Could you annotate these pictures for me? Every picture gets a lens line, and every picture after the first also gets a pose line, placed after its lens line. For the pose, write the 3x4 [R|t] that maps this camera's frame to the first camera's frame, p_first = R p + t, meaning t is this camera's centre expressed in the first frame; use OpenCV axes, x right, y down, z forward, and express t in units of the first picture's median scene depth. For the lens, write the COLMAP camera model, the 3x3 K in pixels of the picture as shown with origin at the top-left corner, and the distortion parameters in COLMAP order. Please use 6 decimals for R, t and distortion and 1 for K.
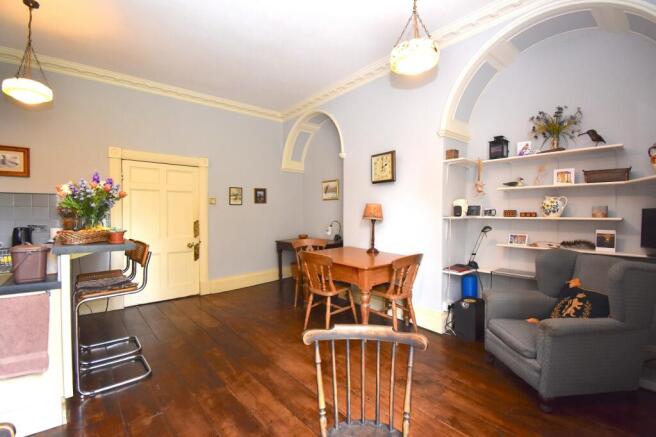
lens RADIAL K [[290.8, 0, 326.0], [0, 290.8, 218.2], [0, 0, 1]] dist [-0.000067, -0.000034]
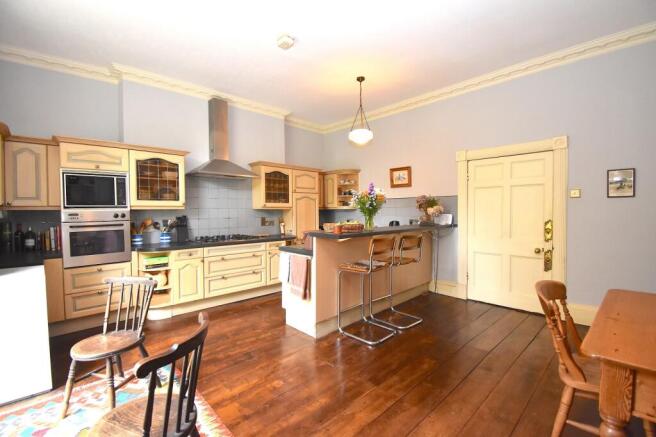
lens RADIAL K [[290.8, 0, 325.9], [0, 290.8, 216.8], [0, 0, 1]] dist [-0.000067, -0.000034]
pose [[0.049120, 0.025726, -0.998462, 0.366809], [-0.008666, 0.999642, 0.025330, -0.019006], [0.998755, 0.007408, 0.049325, 0.446870]]
